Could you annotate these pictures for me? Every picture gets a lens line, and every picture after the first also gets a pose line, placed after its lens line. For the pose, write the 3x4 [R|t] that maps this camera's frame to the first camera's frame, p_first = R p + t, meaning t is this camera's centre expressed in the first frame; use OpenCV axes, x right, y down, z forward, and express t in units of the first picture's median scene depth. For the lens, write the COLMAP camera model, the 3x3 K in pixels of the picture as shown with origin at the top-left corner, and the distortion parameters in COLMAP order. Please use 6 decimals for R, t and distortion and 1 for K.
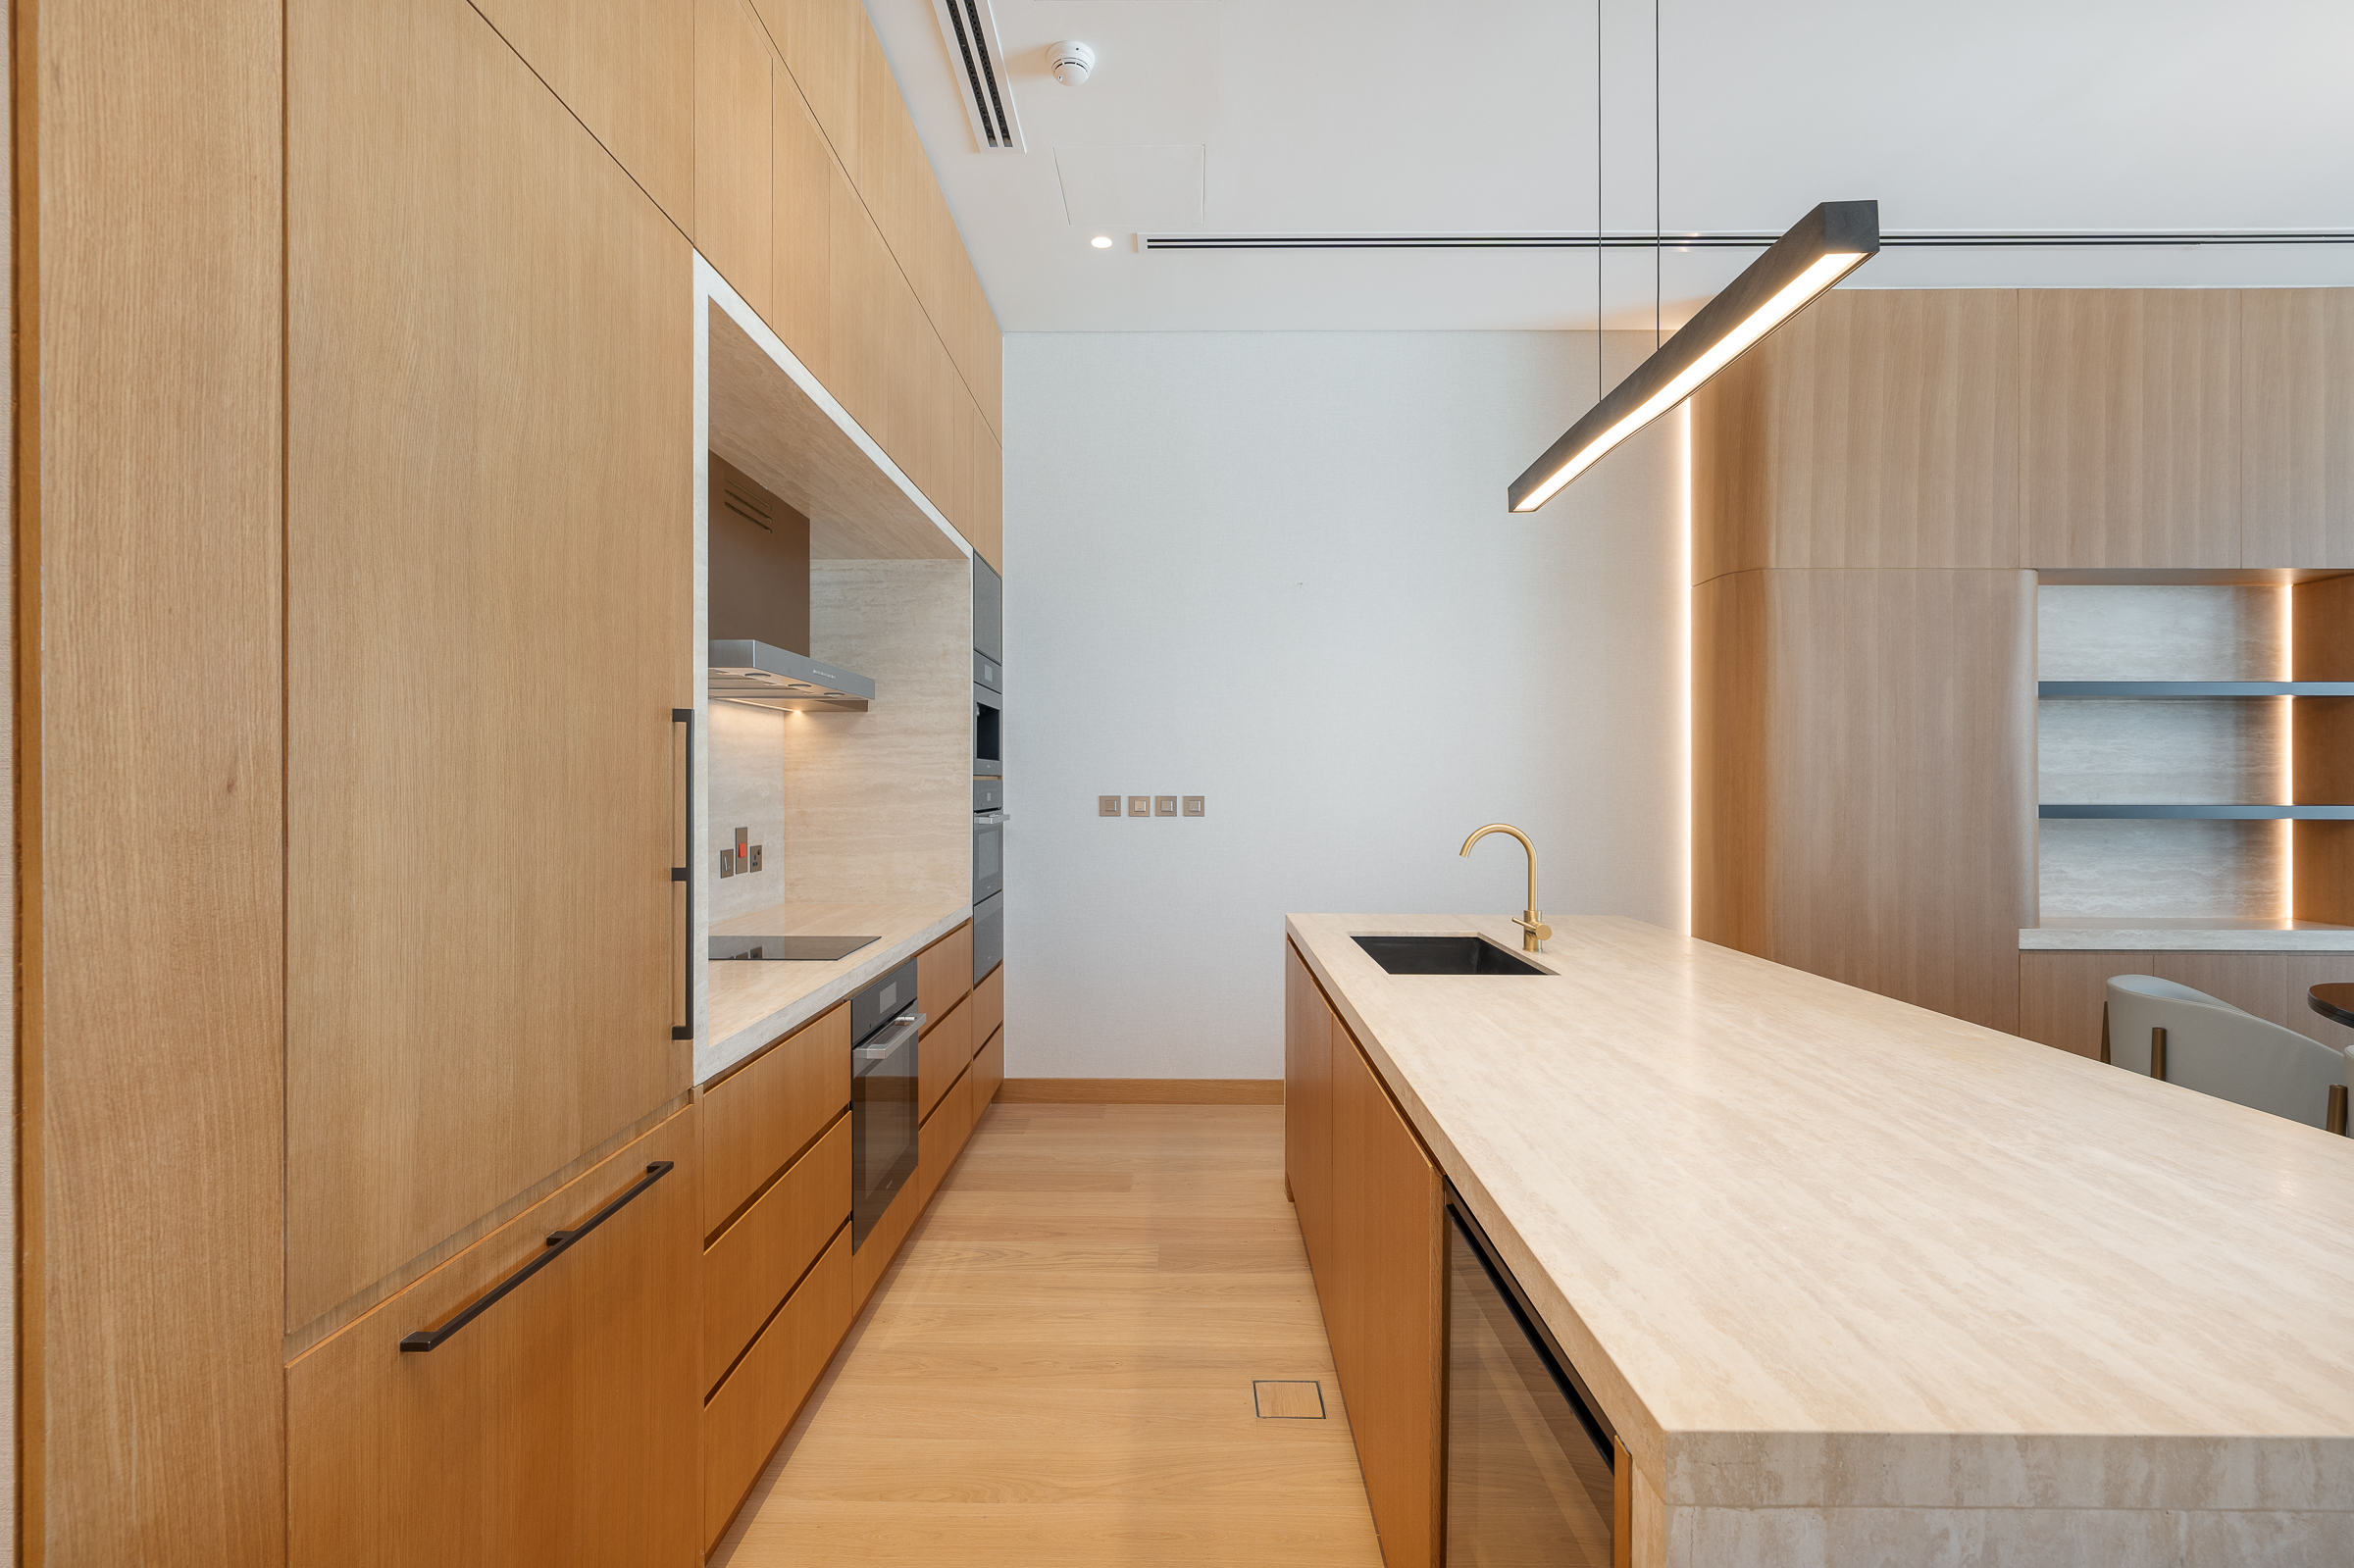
lens RADIAL K [[1073.9, 0, 1169.0], [0, 1073.9, 776.3], [0, 0, 1]] dist [-0.000504, -0.000010]
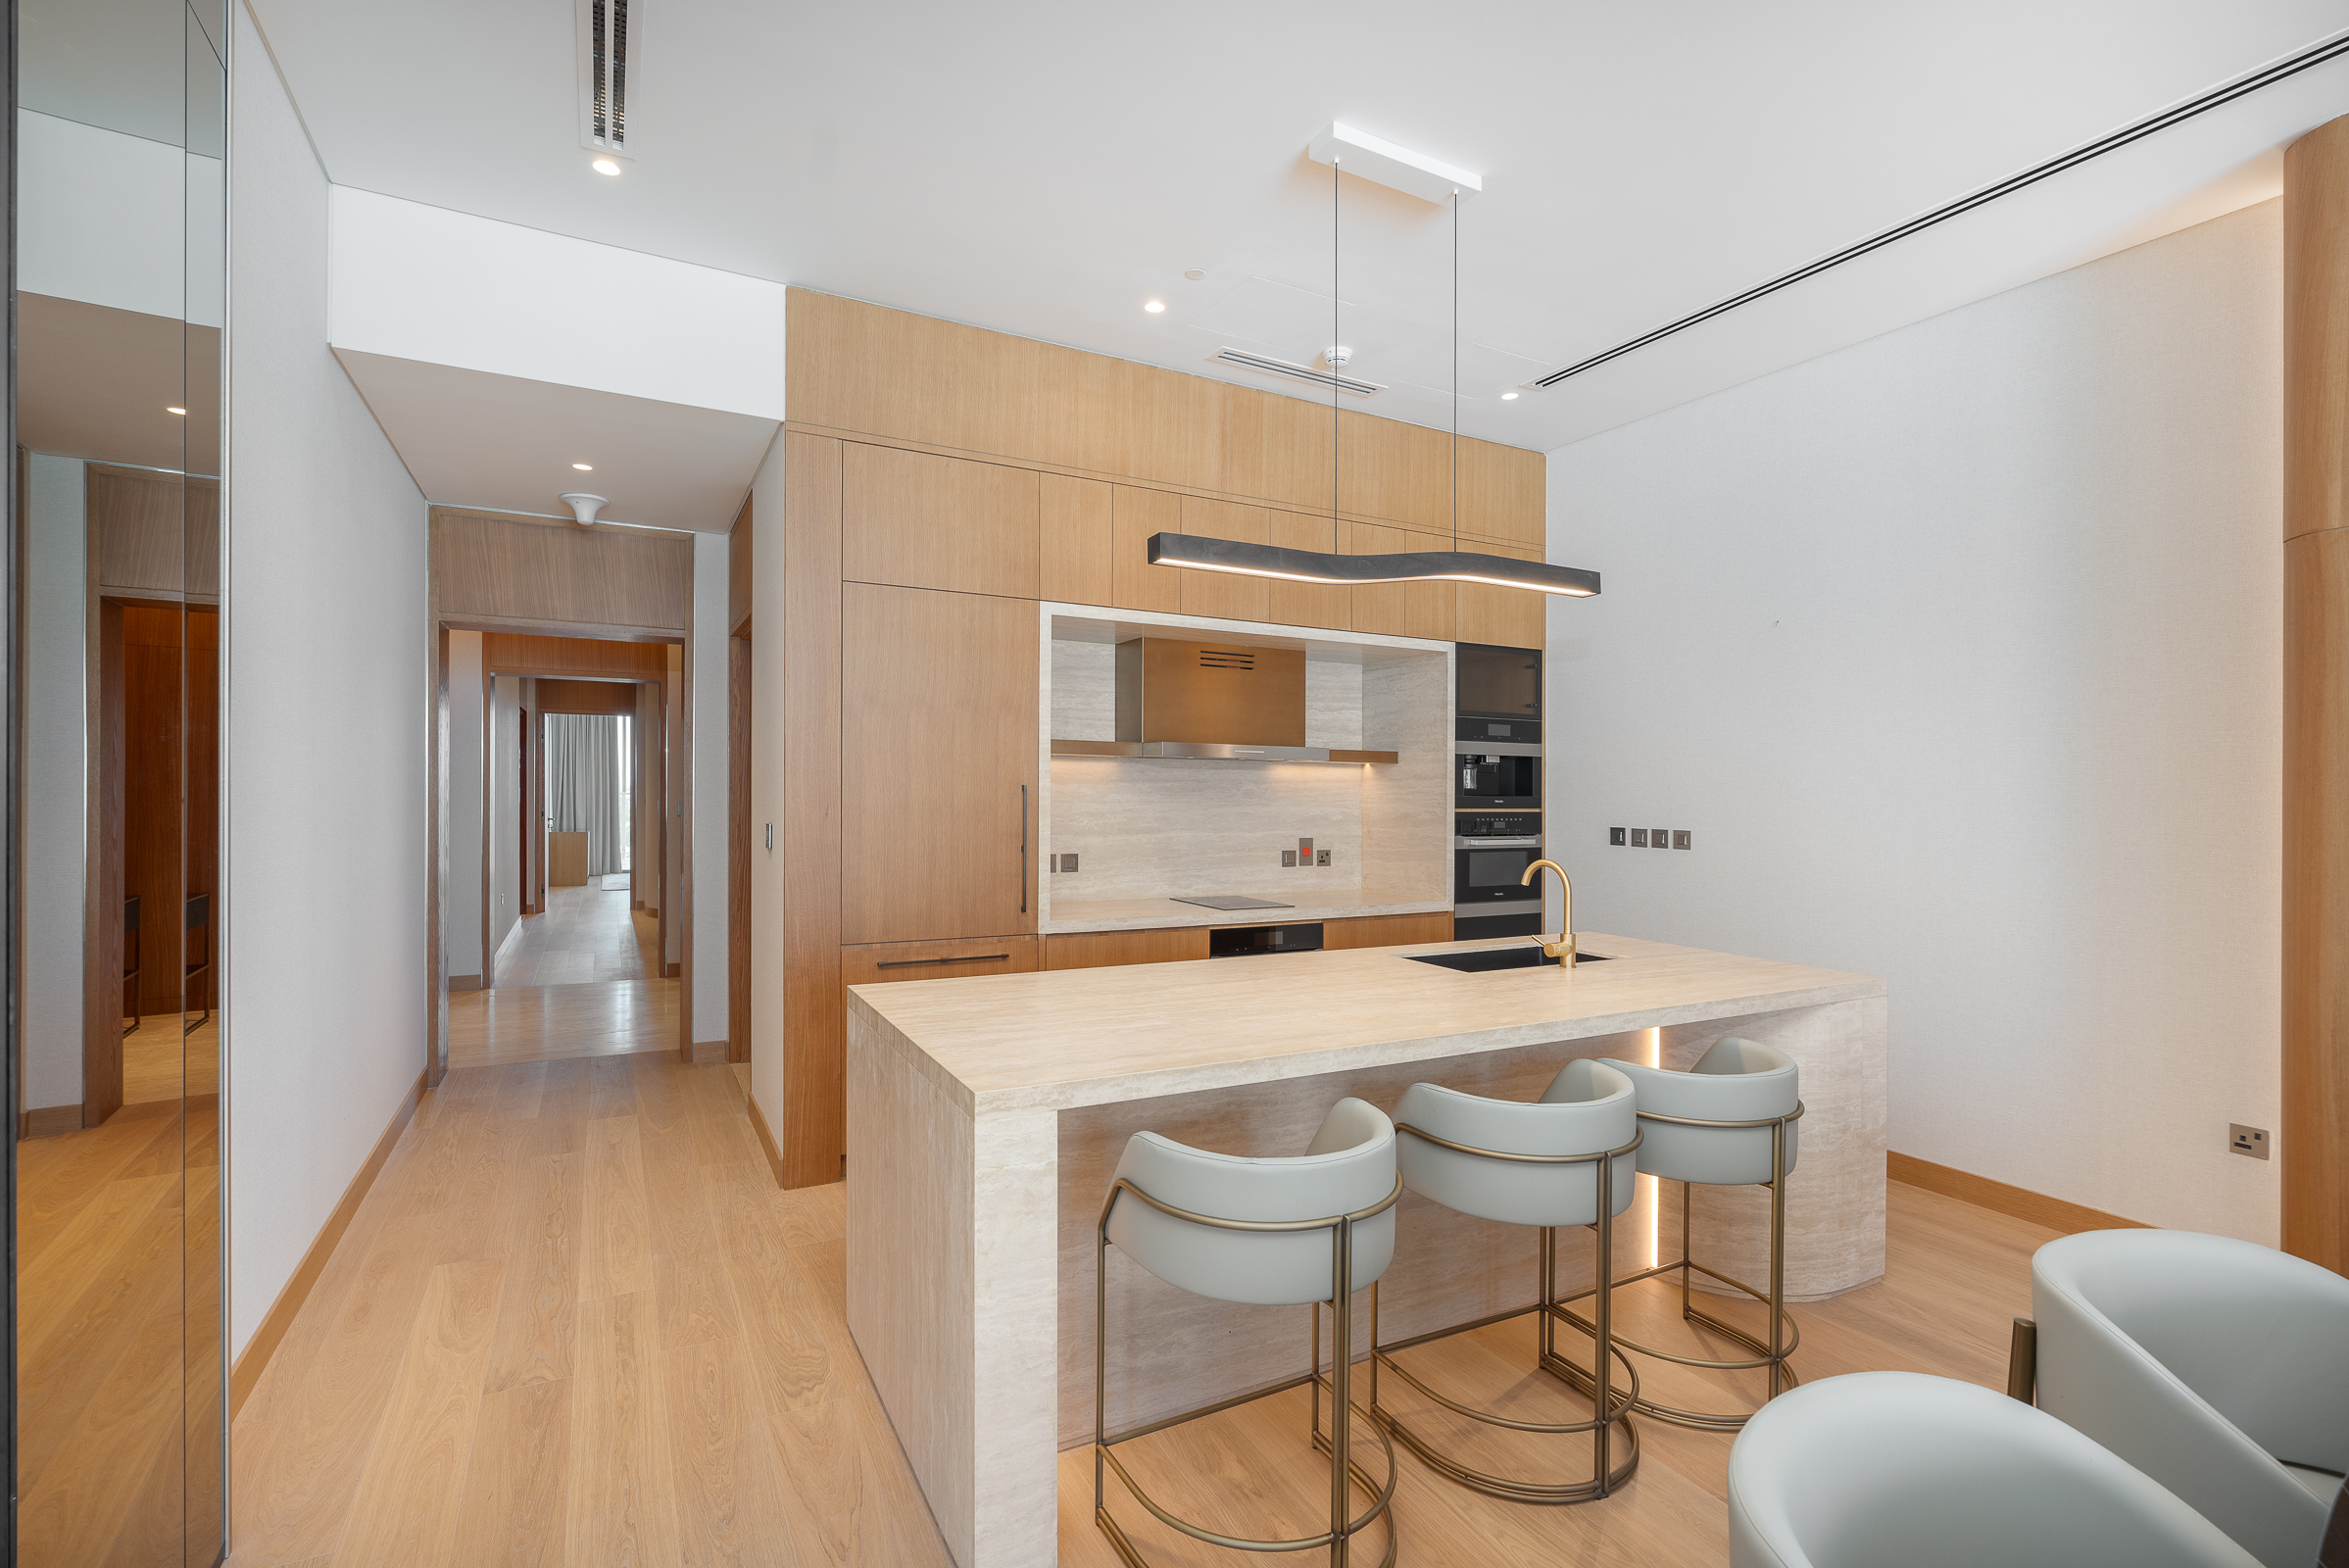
lens RADIAL K [[1071.8, 0, 1168.5], [0, 1071.8, 792.0], [0, 0, 1]] dist [-0.000504, -0.000010]
pose [[0.486657, 0.006313, -0.873570, 0.837389], [-0.008369, 0.999962, 0.002564, -0.022187], [0.873553, 0.006063, 0.486691, 0.020542]]
